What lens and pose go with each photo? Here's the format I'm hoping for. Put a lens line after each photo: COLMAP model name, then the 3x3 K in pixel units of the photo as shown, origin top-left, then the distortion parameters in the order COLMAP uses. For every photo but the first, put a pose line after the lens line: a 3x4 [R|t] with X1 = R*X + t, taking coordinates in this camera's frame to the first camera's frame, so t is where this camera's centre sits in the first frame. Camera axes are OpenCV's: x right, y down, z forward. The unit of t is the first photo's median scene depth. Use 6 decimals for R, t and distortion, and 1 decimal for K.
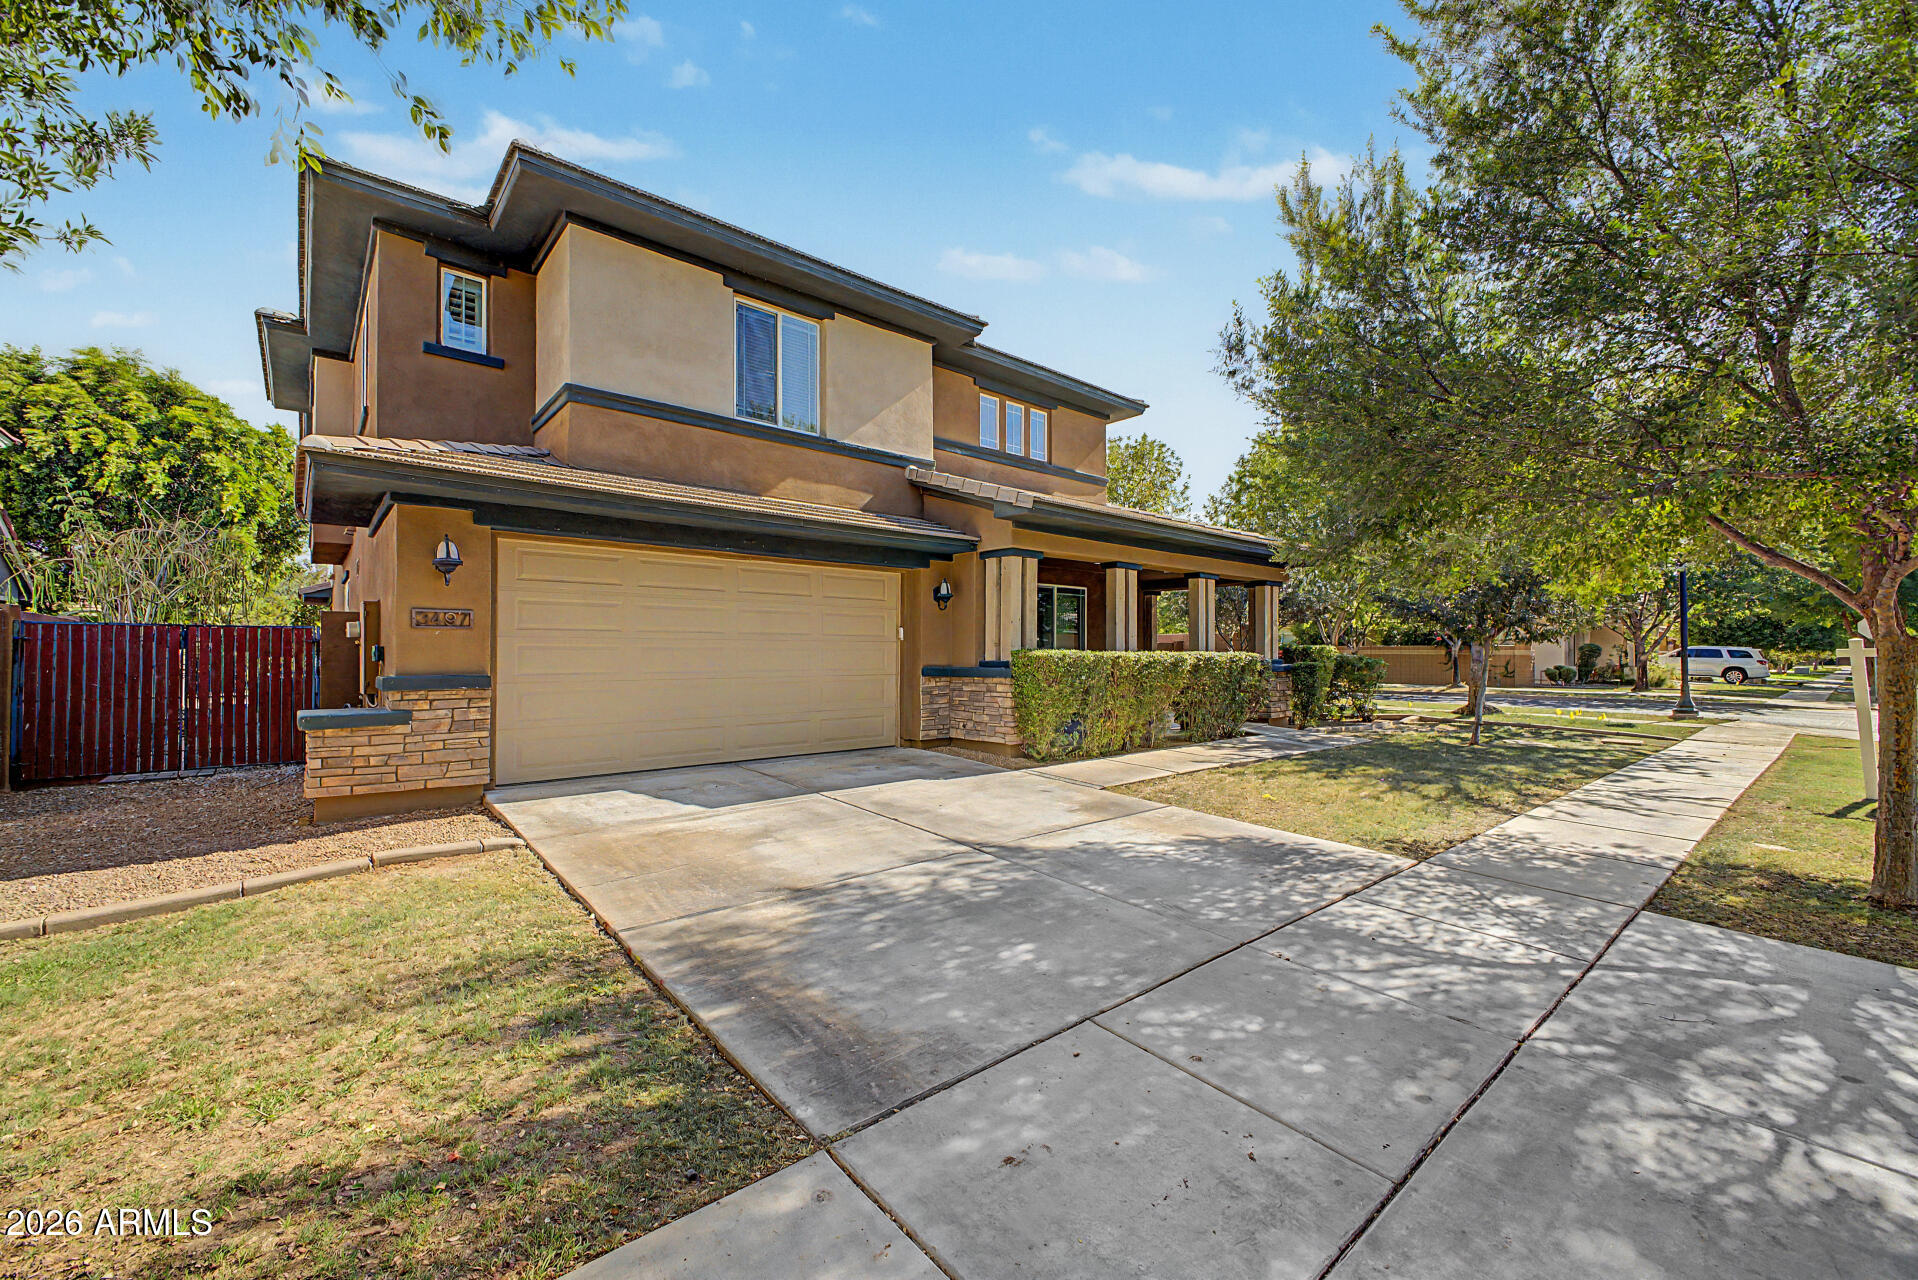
lens RADIAL K [[746.6, 0, 947.5], [0, 746.6, 642.6], [0, 0, 1]] dist [0.017932, 0.000150]
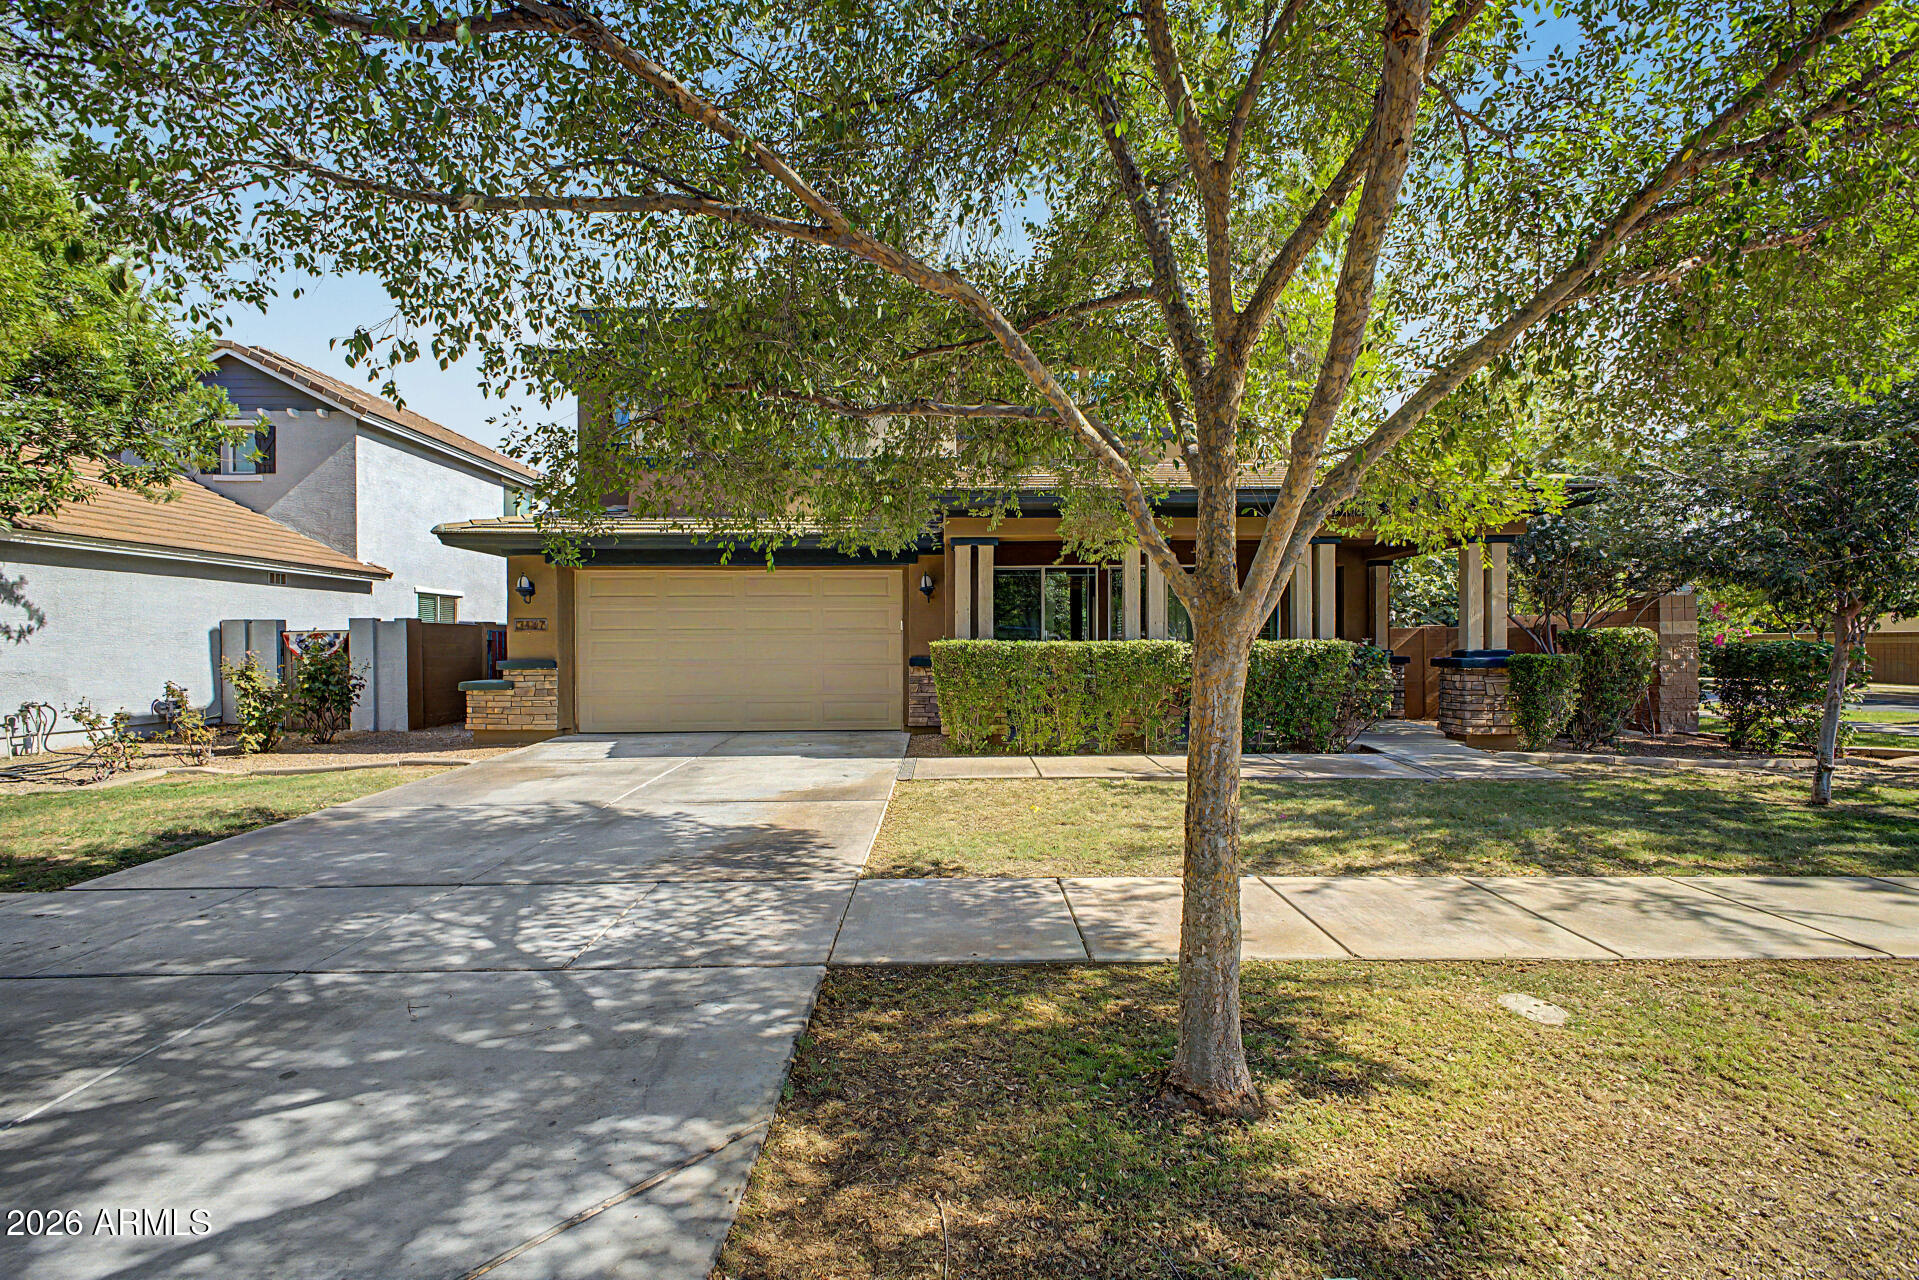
lens RADIAL K [[747.0, 0, 950.2], [0, 747.0, 651.0], [0, 0, 1]] dist [0.017932, 0.000150]
pose [[0.768294, -0.001846, -0.640095, 1.423202], [0.014275, 0.999797, 0.014252, 0.018975], [0.639938, -0.020087, 0.768164, 0.472561]]
